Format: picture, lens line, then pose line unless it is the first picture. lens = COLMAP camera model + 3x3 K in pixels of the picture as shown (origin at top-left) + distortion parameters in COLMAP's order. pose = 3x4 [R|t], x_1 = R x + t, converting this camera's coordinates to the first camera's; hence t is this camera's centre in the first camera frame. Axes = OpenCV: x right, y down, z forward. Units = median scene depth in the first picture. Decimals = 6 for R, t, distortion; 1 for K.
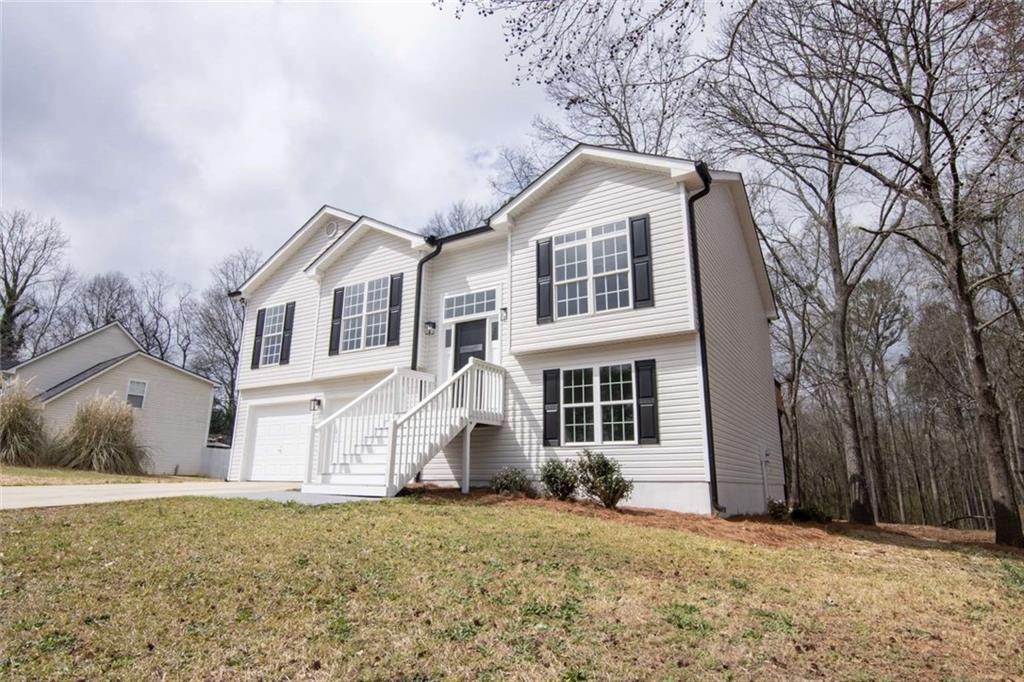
lens RADIAL K [[530.7, 0, 512.0], [0, 530.7, 341.0], [0, 0, 1]] dist [-0.002094, -0.017183]
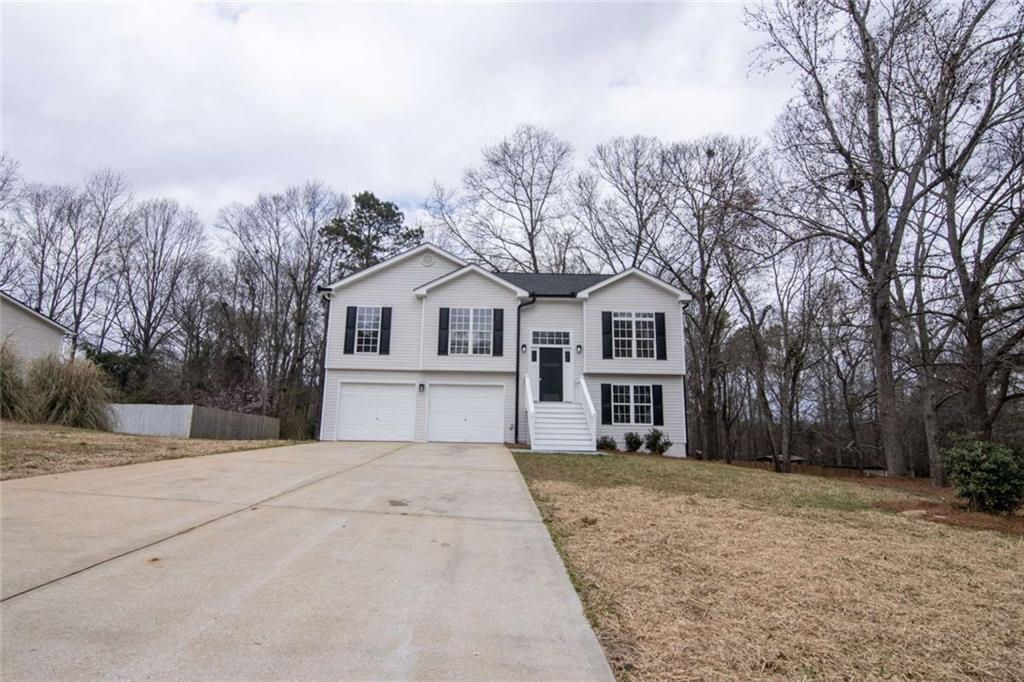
lens RADIAL K [[530.7, 0, 512.0], [0, 530.7, 341.0], [0, 0, 1]] dist [-0.002094, -0.017183]
pose [[0.848135, 0.091963, 0.521737, -1.144390], [-0.140745, 0.988542, 0.054553, -0.144336], [-0.510742, -0.119700, 0.851360, -0.391080]]
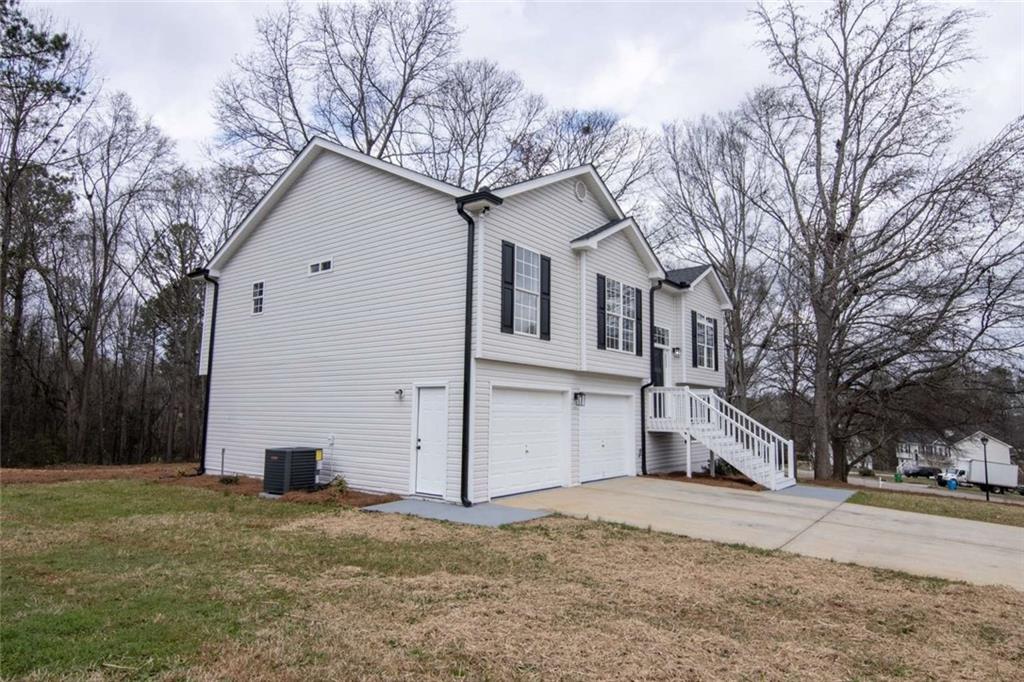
lens RADIAL K [[601.0, 0, 512.0], [0, 601.0, 341.0], [0, 0, 1]] dist [0.005038, -0.023554]
pose [[0.112129, 0.126918, 0.985555, -1.705059], [-0.232938, 0.967531, -0.098095, 0.187150], [-0.966006, -0.218574, 0.138053, 1.240072]]
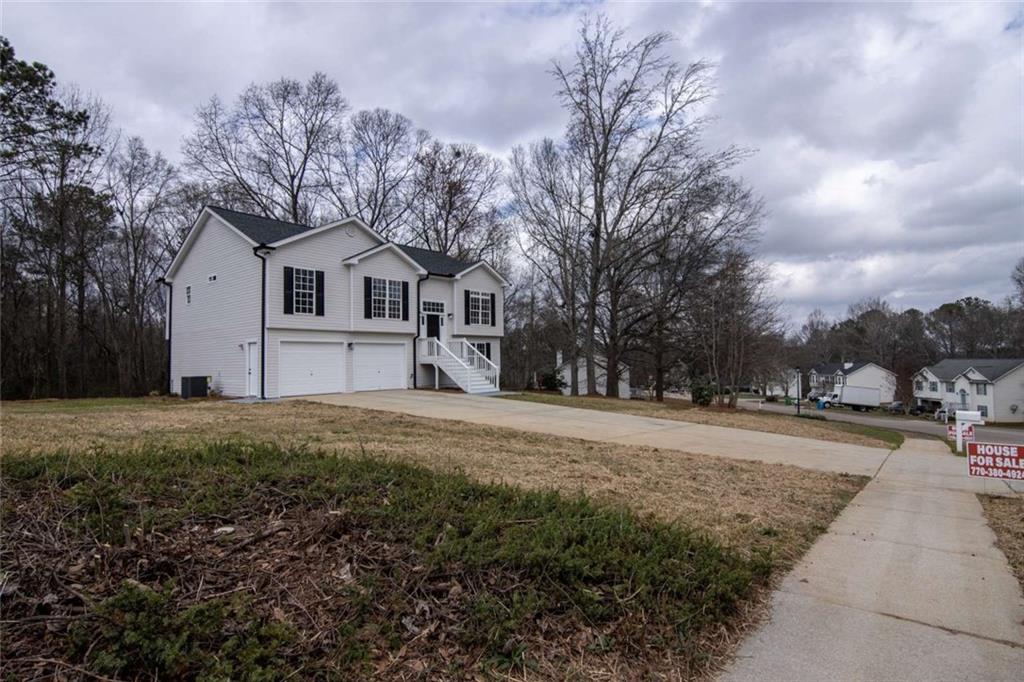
lens RADIAL K [[530.7, 0, 512.0], [0, 530.7, 341.0], [0, 0, 1]] dist [-0.002094, -0.017183]
pose [[0.148147, 0.042188, 0.988065, -2.358300], [-0.202587, 0.979197, -0.011434, 0.028980], [-0.967993, -0.198476, 0.153612, 0.355752]]
